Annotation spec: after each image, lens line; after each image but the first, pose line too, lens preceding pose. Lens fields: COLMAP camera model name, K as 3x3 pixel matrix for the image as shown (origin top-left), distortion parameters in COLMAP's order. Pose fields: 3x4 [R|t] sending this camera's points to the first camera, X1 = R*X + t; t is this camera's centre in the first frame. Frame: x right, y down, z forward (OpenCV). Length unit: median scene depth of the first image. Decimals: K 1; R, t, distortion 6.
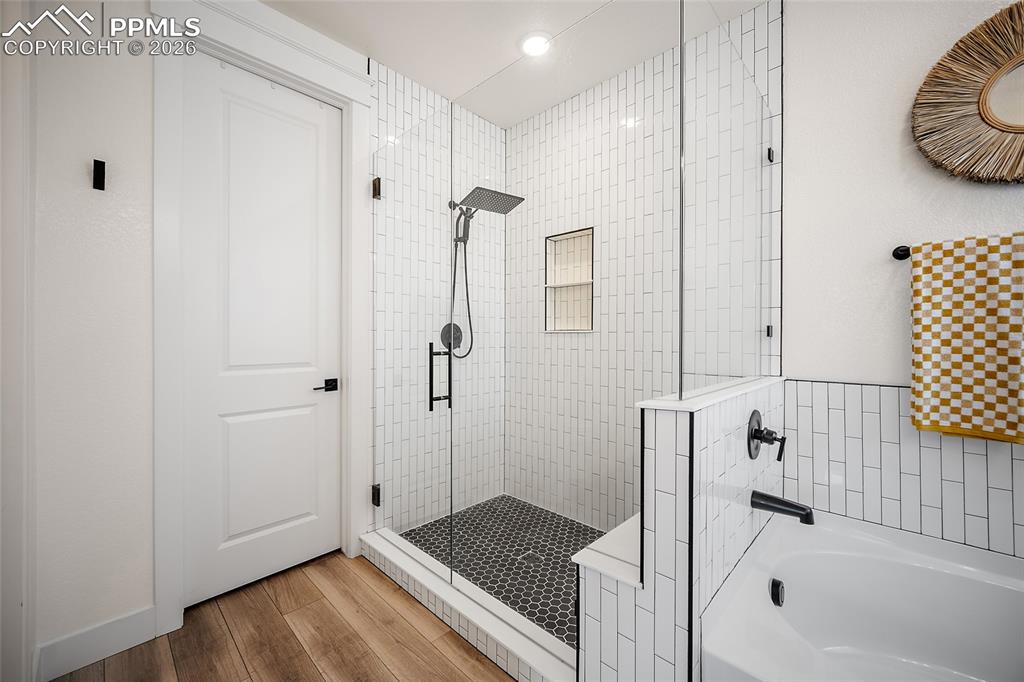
lens RADIAL K [[405.2, 0, 513.6], [0, 405.2, 339.3], [0, 0, 1]] dist [-0.000479, 0.000042]
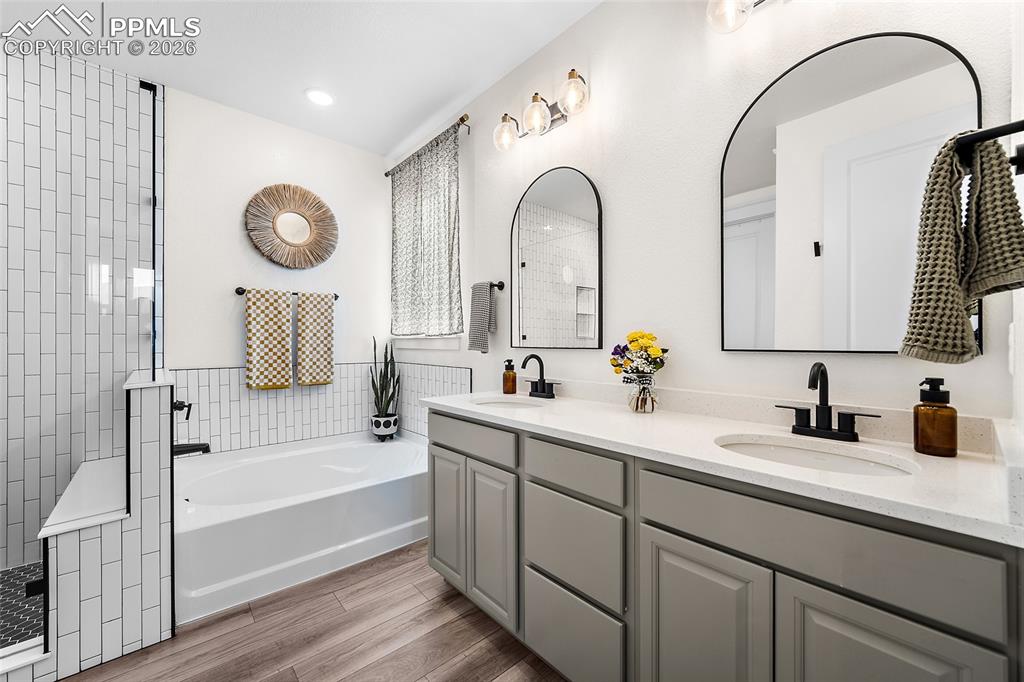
lens RADIAL K [[405.2, 0, 513.6], [0, 405.2, 339.3], [0, 0, 1]] dist [-0.000479, 0.000042]
pose [[0.077427, 0.002625, 0.996995, -0.764199], [0.003632, 0.999989, -0.002915, 0.004272], [-0.996991, 0.003847, 0.077417, -0.344535]]
